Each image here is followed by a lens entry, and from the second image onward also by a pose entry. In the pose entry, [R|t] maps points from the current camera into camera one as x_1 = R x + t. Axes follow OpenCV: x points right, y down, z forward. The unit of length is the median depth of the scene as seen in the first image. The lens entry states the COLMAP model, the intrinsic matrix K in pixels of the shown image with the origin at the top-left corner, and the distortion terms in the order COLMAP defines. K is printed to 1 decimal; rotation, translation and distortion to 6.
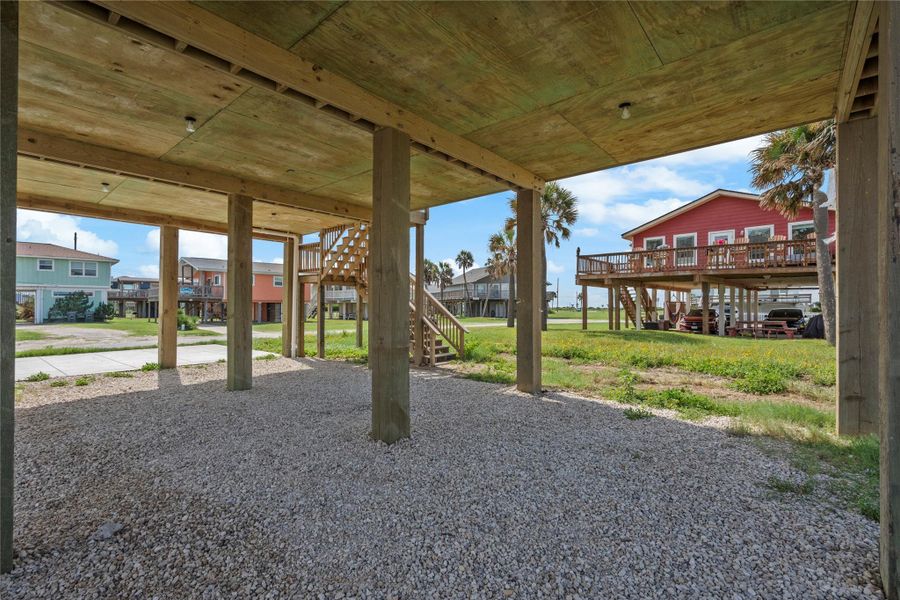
lens RADIAL K [[411.3, 0, 442.7], [0, 411.3, 307.4], [0, 0, 1]] dist [-0.001559, -0.000517]
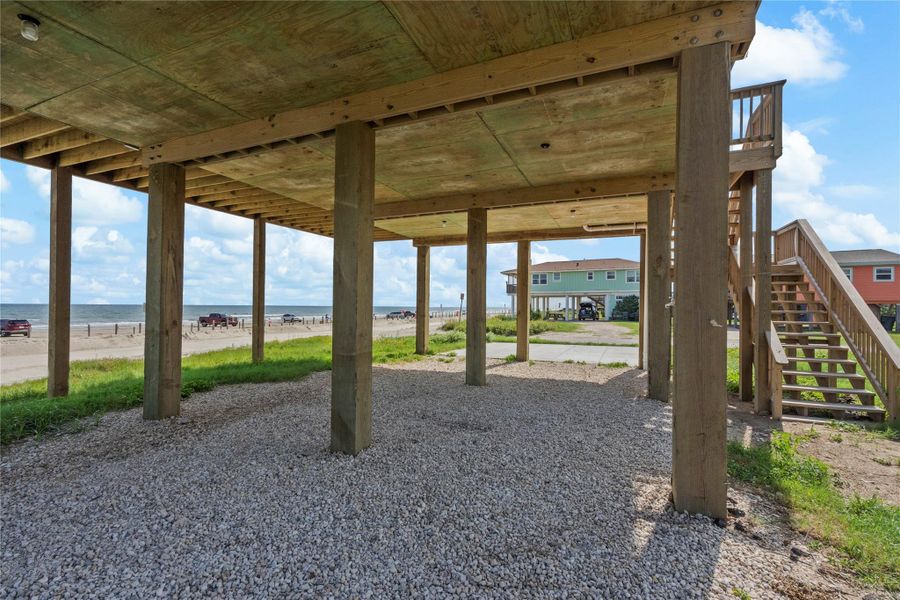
lens RADIAL K [[411.3, 0, 442.7], [0, 411.3, 307.4], [0, 0, 1]] dist [-0.001559, -0.000517]
pose [[0.292446, 0.004084, -0.956273, 0.546231], [-0.006942, 0.999974, 0.002148, -0.008837], [0.956257, 0.006010, 0.292467, 0.600648]]
